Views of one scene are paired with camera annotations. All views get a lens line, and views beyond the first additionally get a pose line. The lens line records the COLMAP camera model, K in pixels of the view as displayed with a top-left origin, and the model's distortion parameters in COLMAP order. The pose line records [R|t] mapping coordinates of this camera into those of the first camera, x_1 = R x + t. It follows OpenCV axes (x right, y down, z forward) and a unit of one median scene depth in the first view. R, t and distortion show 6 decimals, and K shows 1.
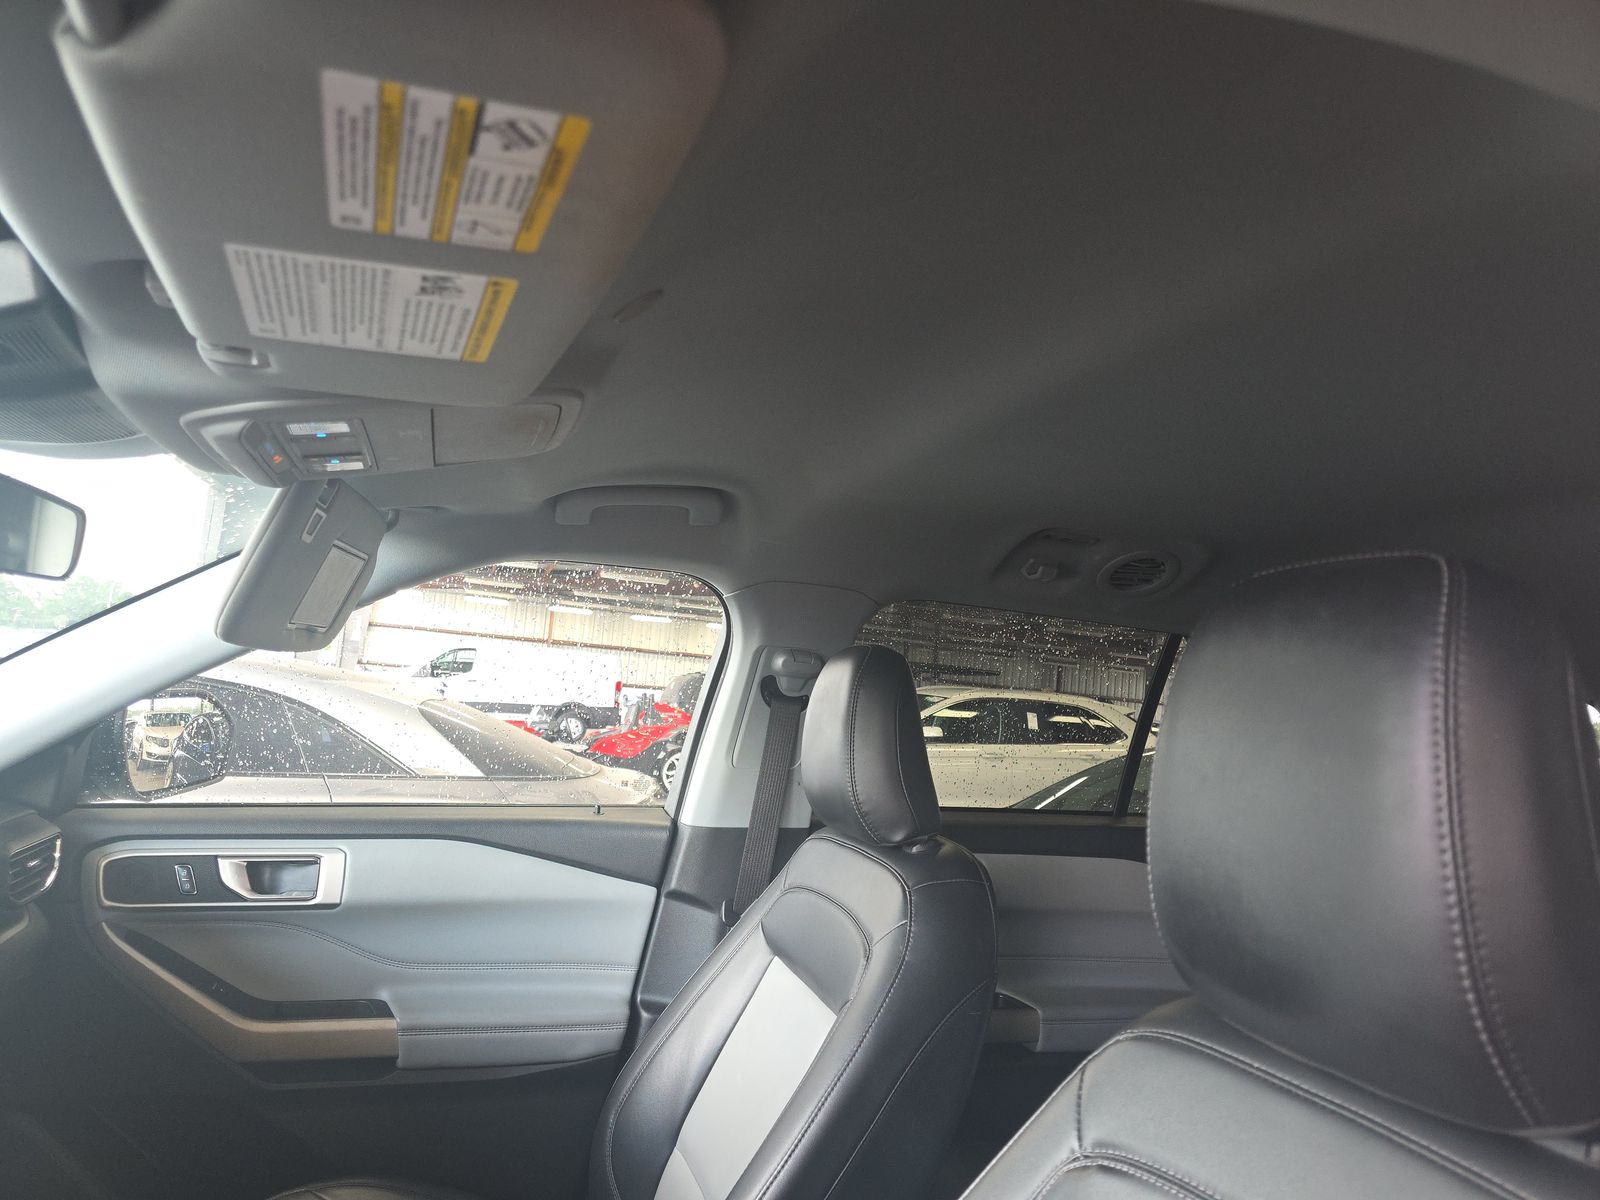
lens RADIAL K [[1062.7, 0, 805.8], [0, 1062.7, 599.1], [0, 0, 1]] dist [0.047499, -0.060035]
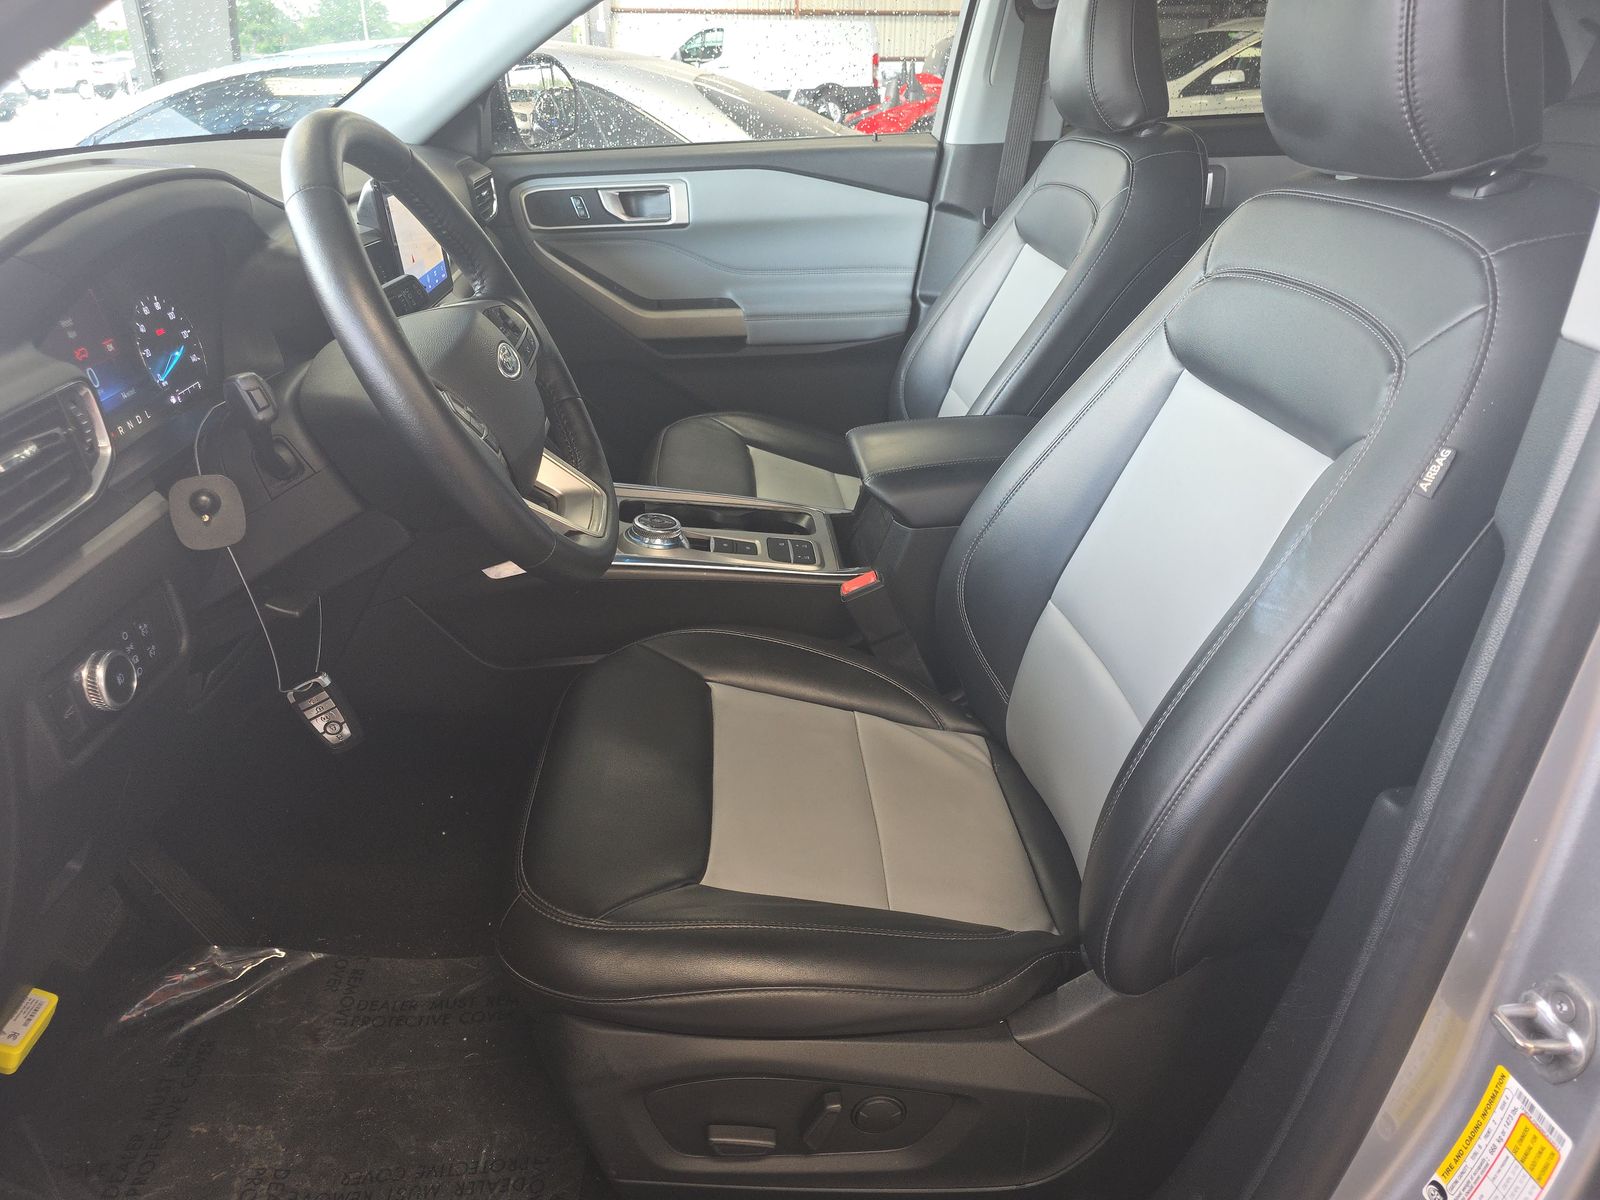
lens RADIAL K [[1062.7, 0, 805.8], [0, 1062.7, 599.1], [0, 0, 1]] dist [0.047499, -0.060035]
pose [[0.969902, 0.027569, -0.241929, 0.032380], [0.102995, 0.853858, 0.510214, 0.022540], [0.220639, -0.519775, 0.825319, -0.273652]]
